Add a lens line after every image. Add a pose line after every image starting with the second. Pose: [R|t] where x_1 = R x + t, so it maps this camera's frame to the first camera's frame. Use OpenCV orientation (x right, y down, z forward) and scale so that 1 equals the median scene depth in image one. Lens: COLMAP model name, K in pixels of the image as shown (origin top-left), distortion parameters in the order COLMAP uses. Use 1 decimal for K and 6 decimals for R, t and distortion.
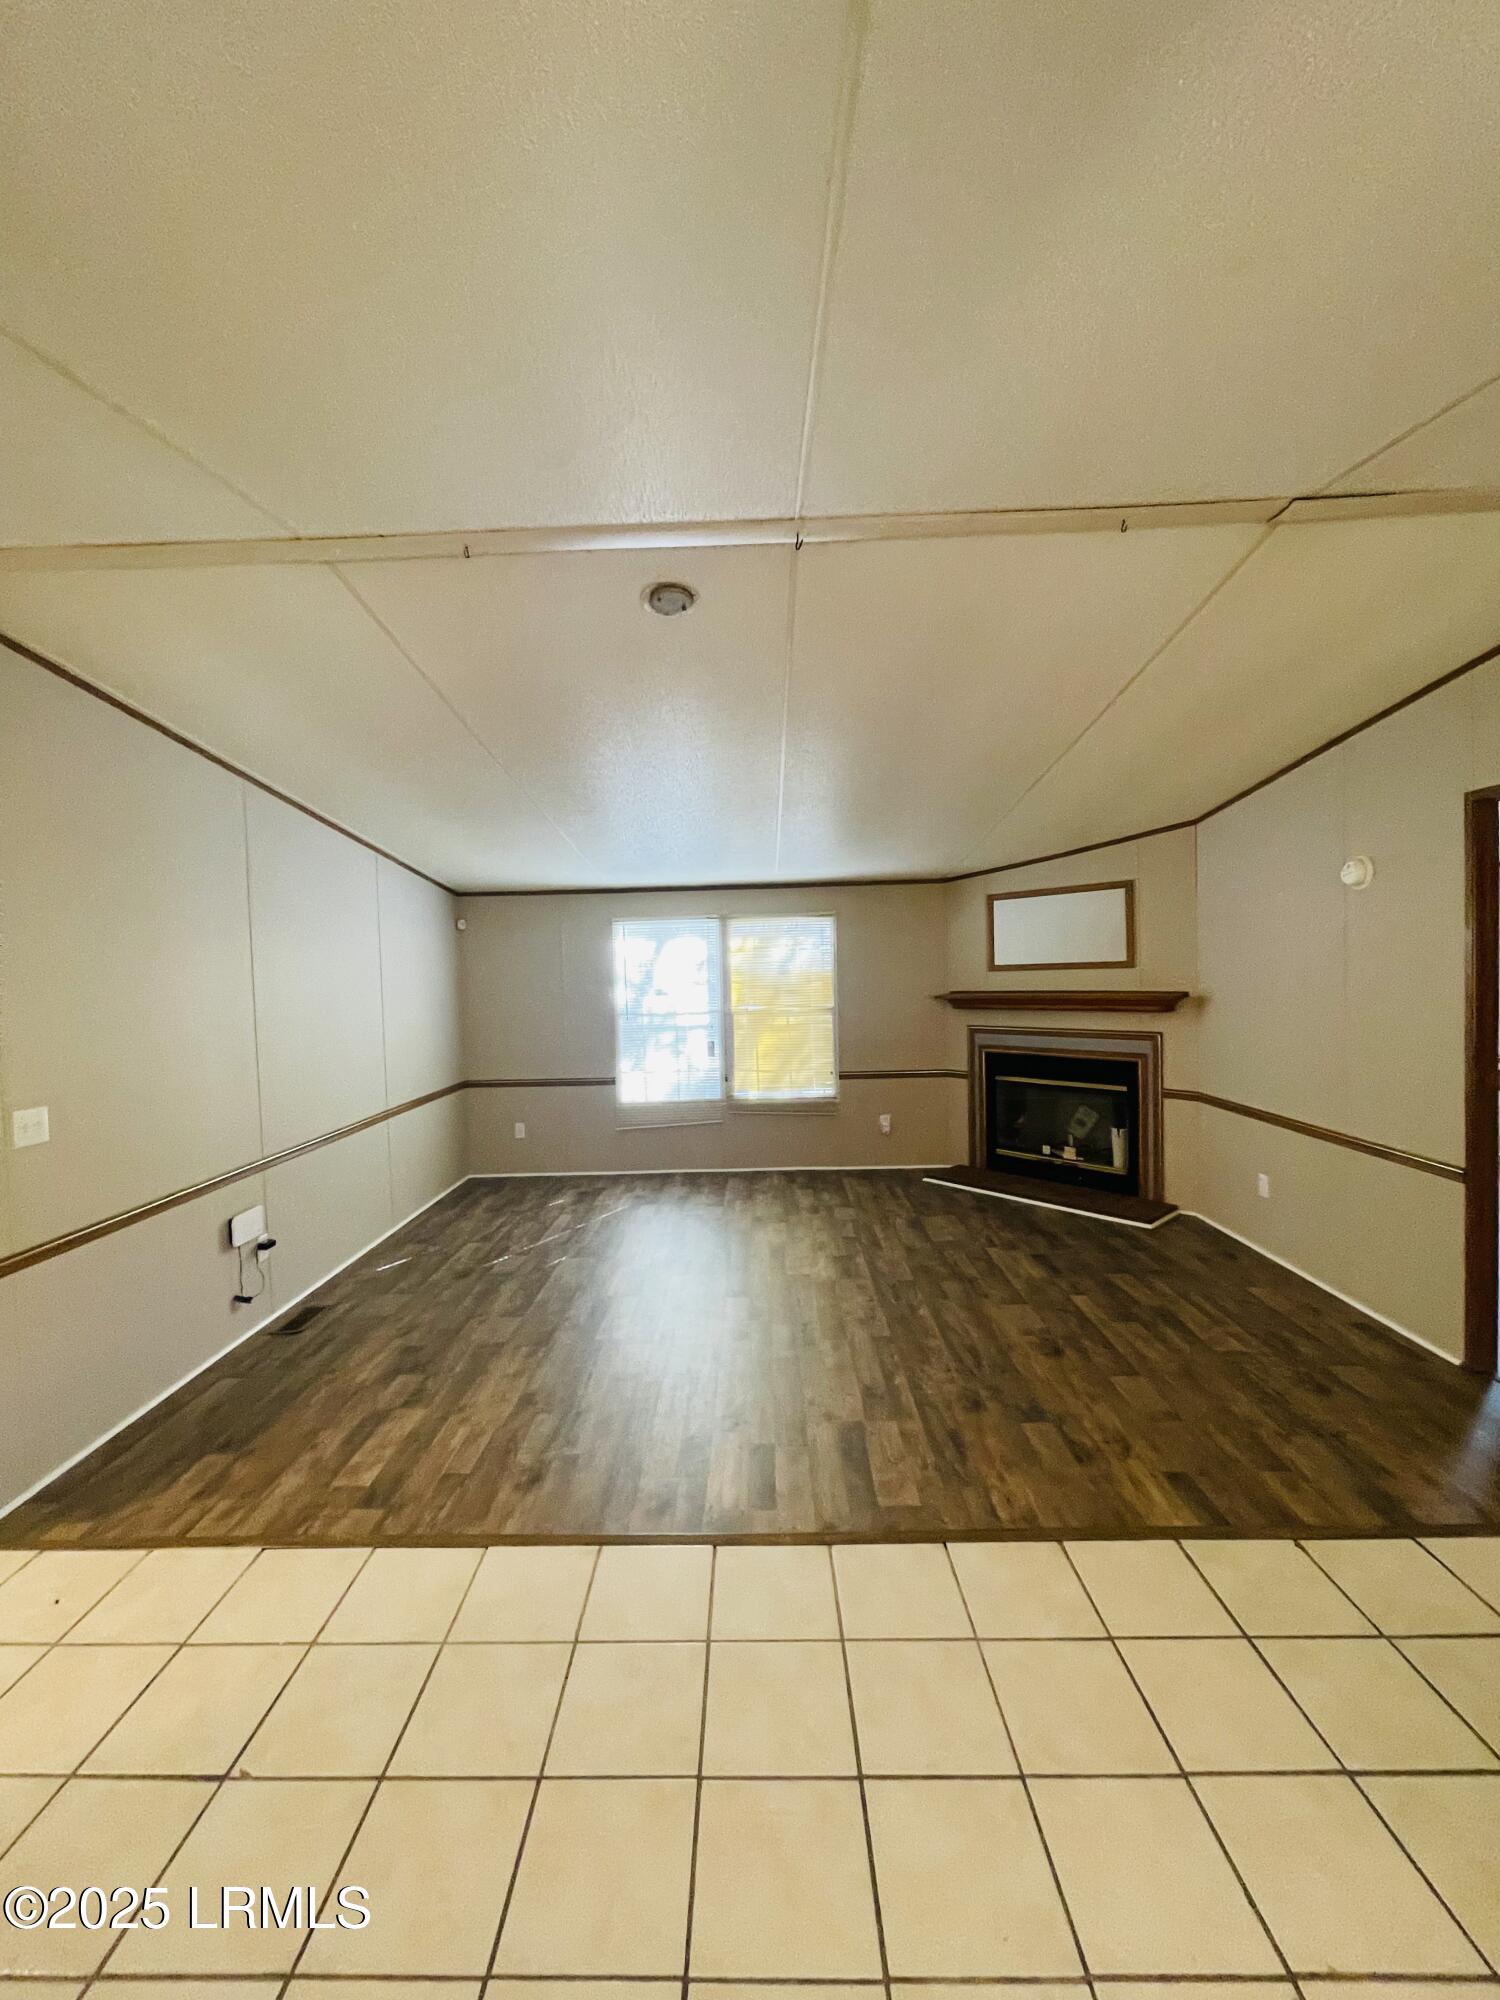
lens RADIAL K [[806.0, 0, 738.4], [0, 806.0, 999.3], [0, 0, 1]] dist [-0.003411, 0.000054]
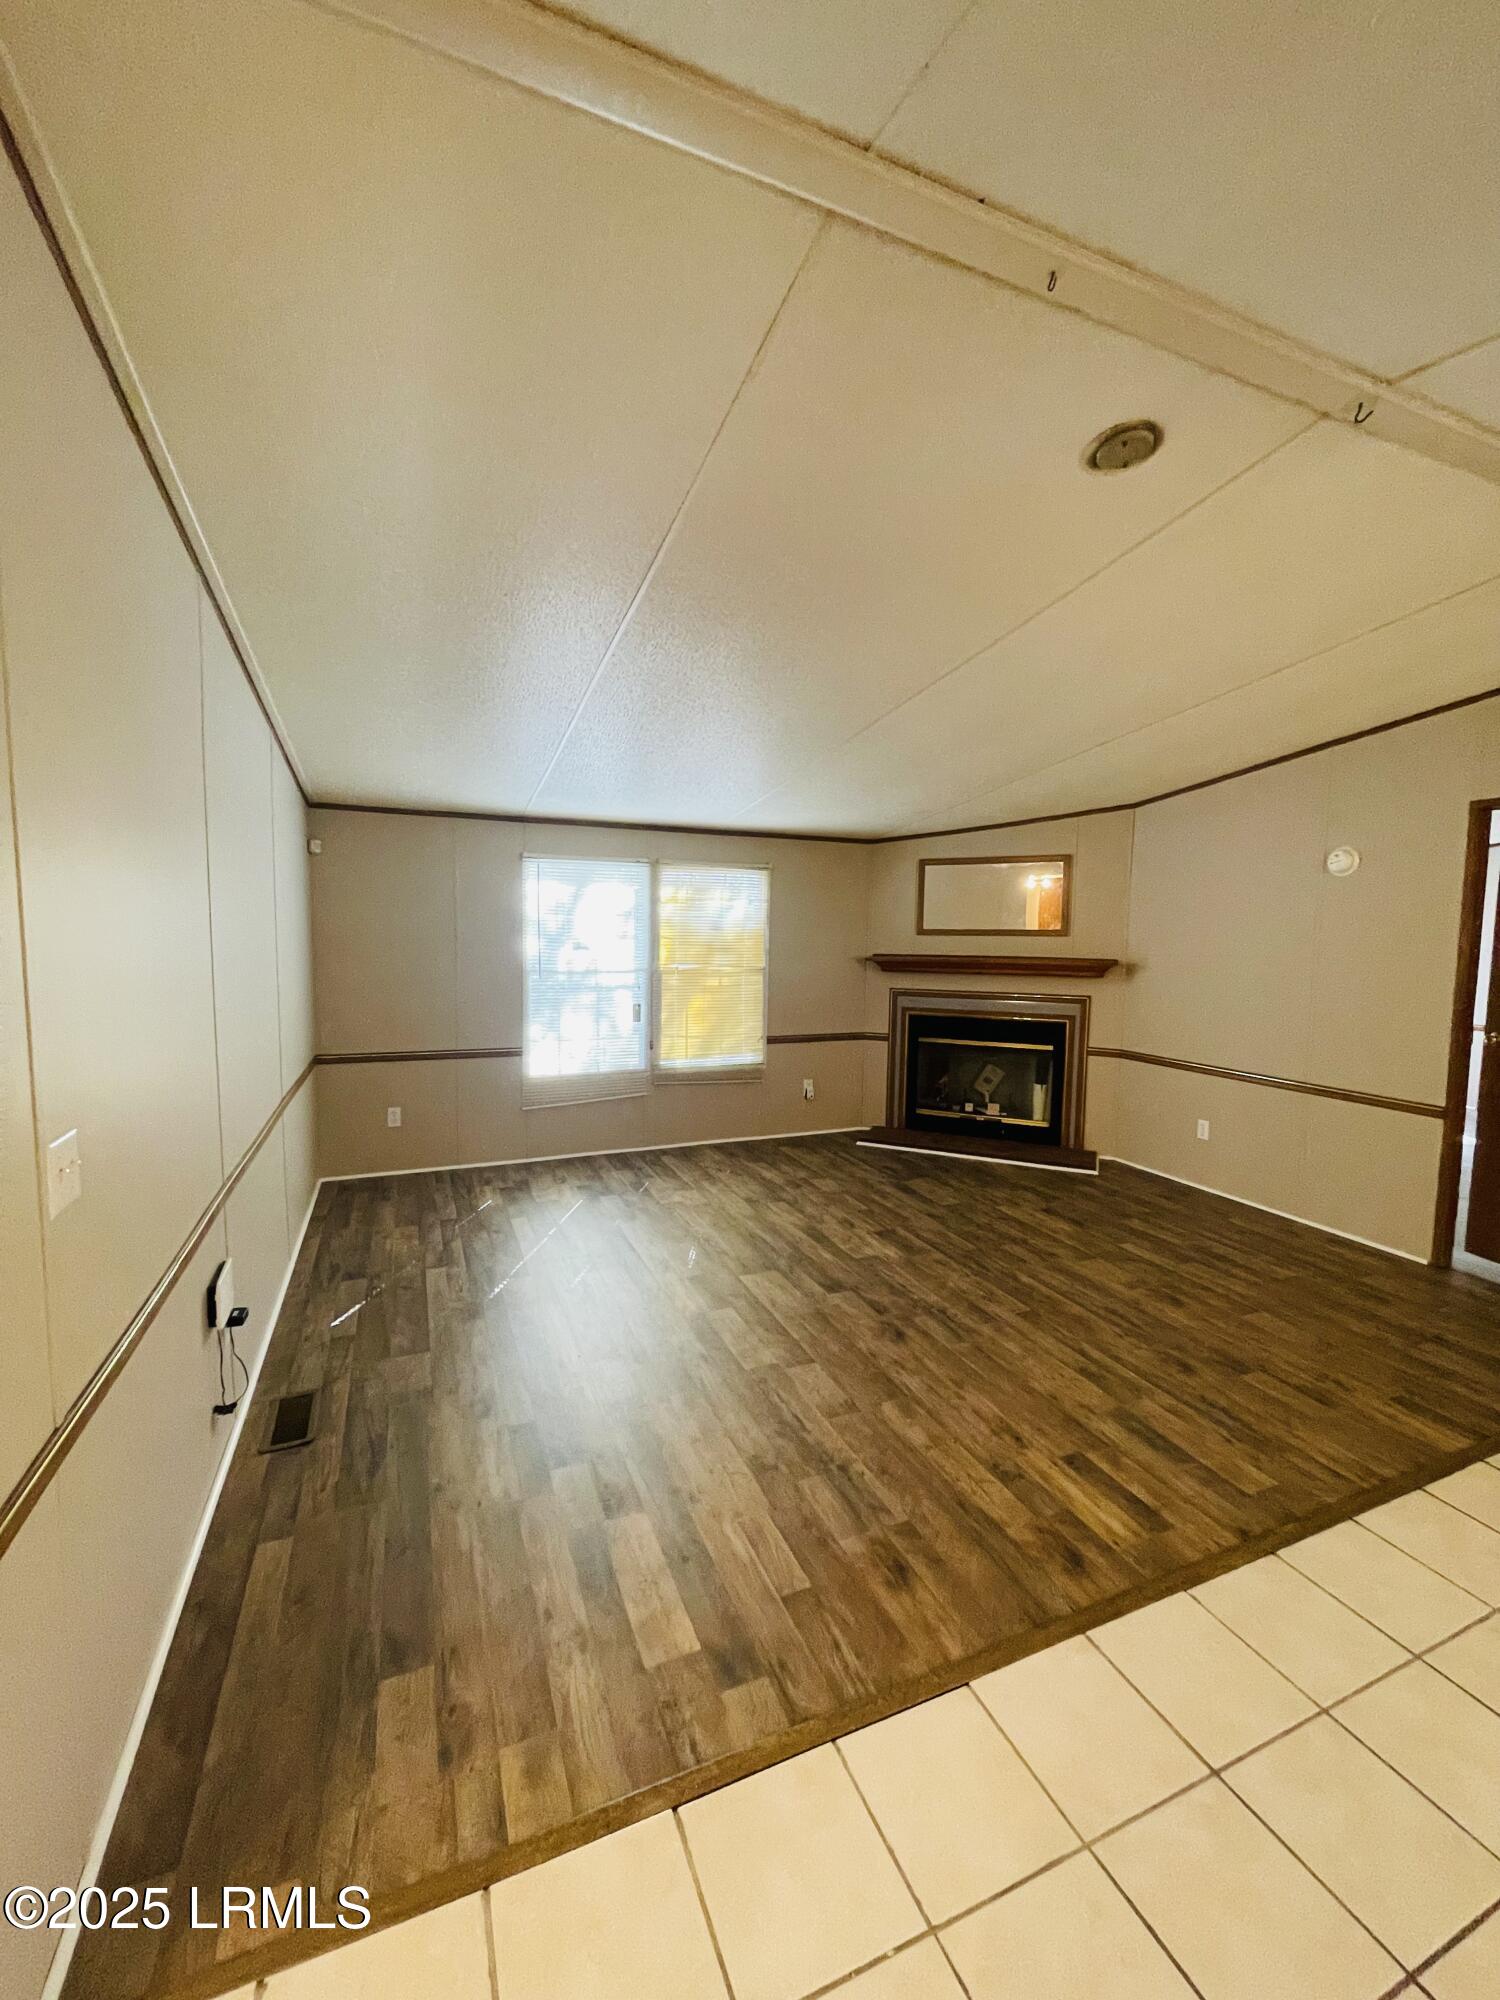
lens RADIAL K [[806.0, 0, 739.5], [0, 806.0, 992.4], [0, 0, 1]] dist [-0.003411, 0.000054]
pose [[0.912566, 0.008416, 0.408843, -0.358739], [-0.023363, 0.999228, 0.031579, 0.012380], [-0.408262, -0.038370, 0.912058, 0.192802]]
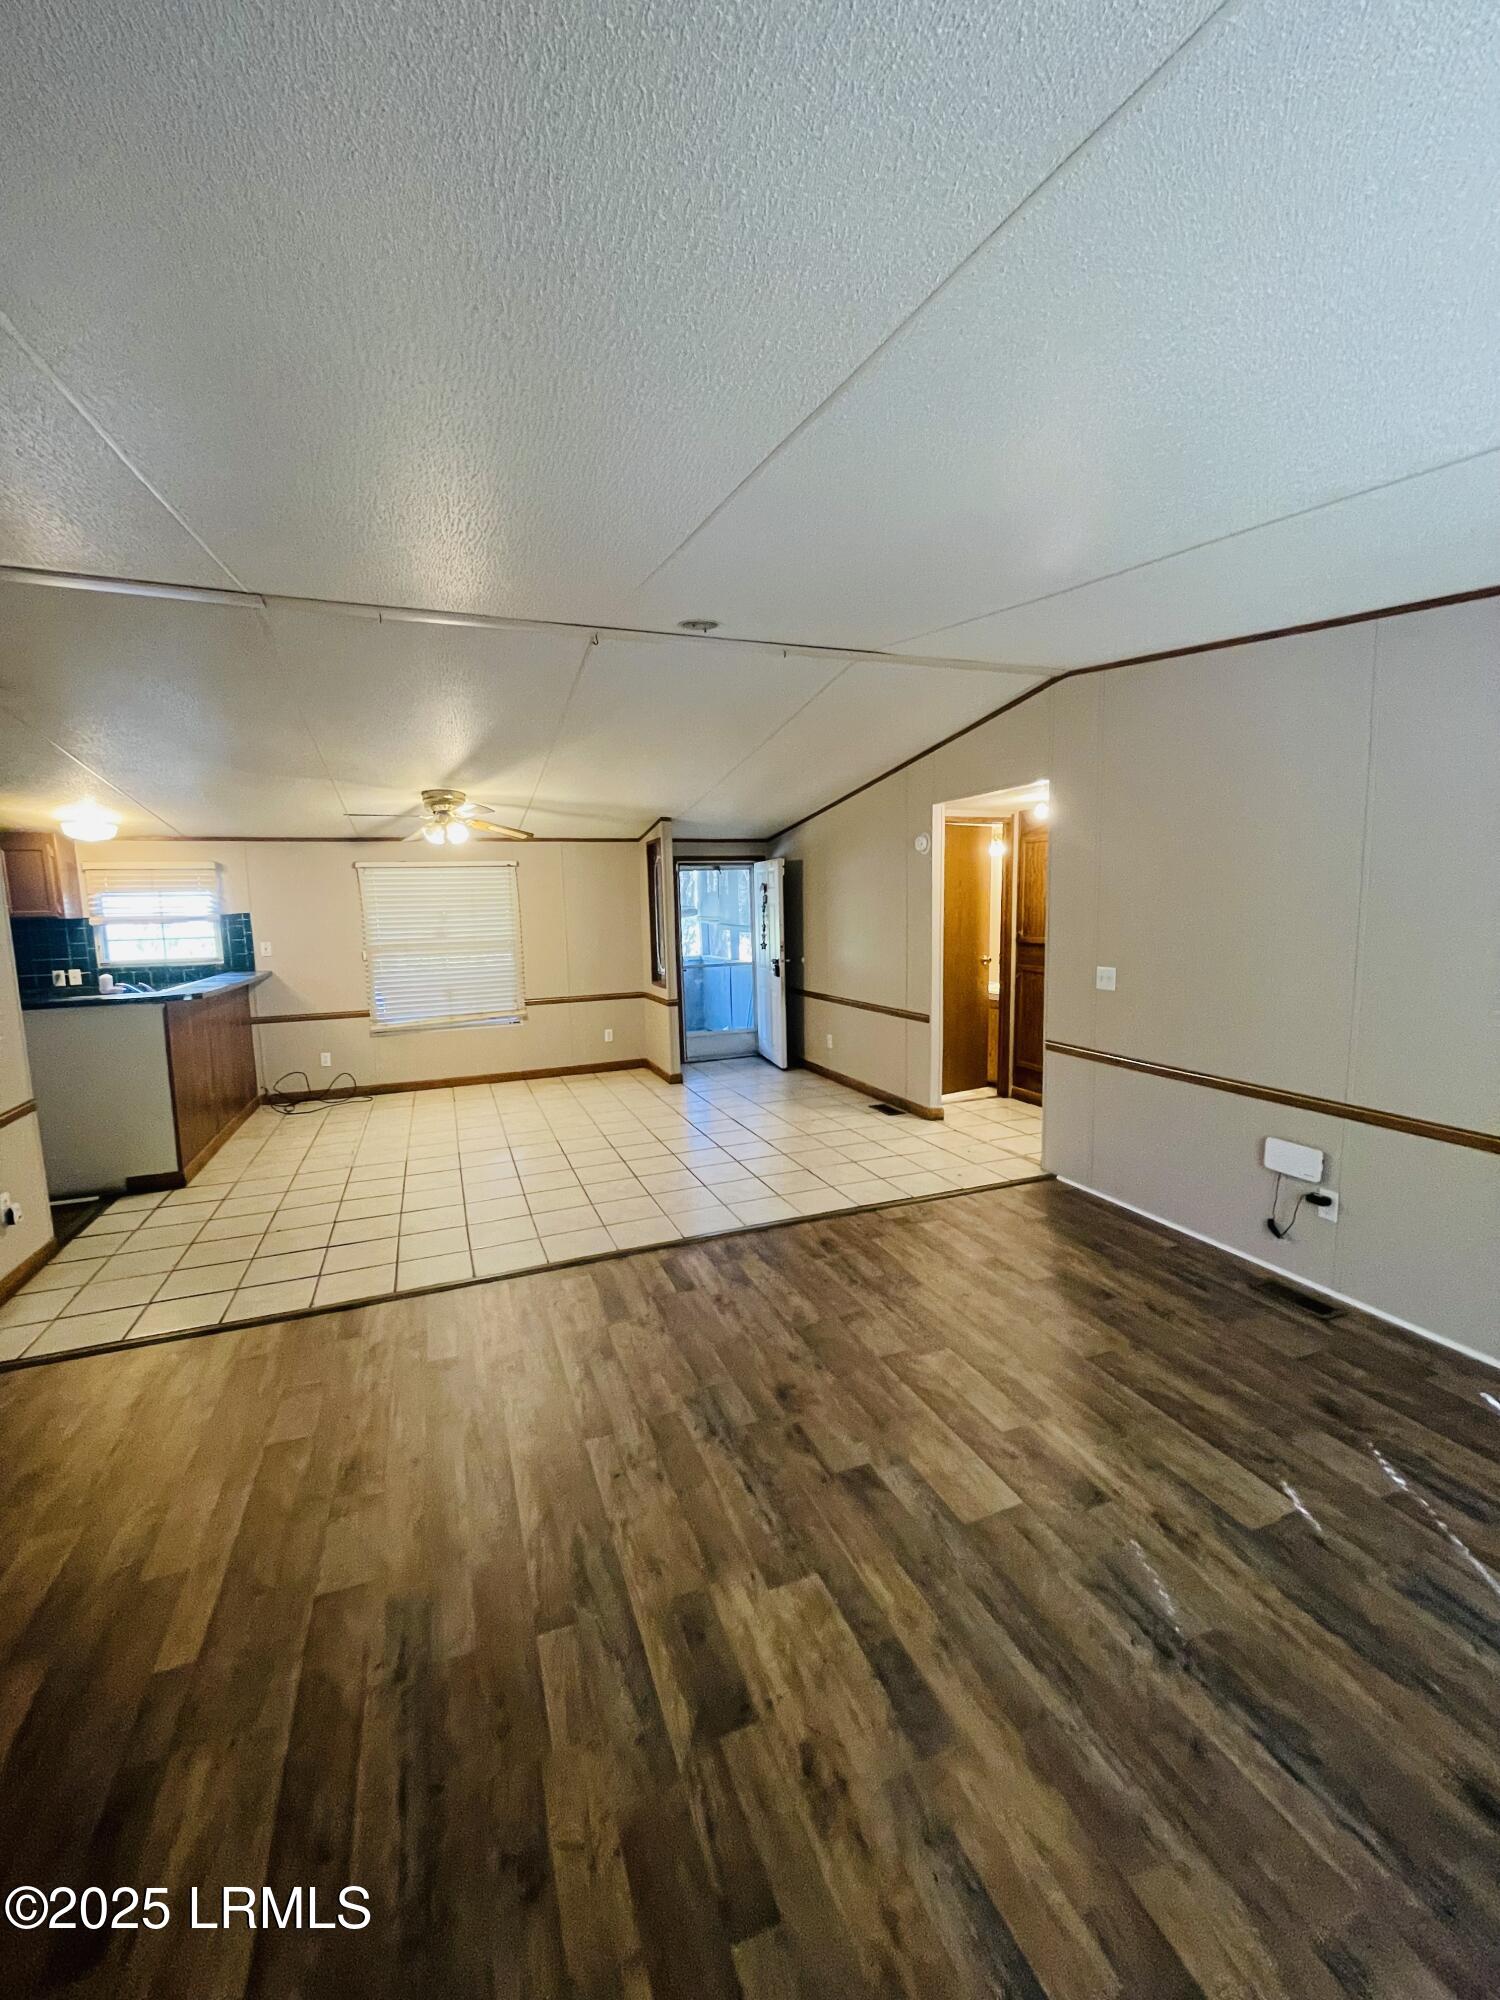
lens RADIAL K [[806.0, 0, 737.8], [0, 806.0, 1009.5], [0, 0, 1]] dist [-0.003411, 0.000054]
pose [[-0.924828, 0.098091, -0.367520, 0.196398], [0.032860, 0.983169, 0.179718, -0.046001], [0.378963, 0.154132, -0.912486, 1.113506]]
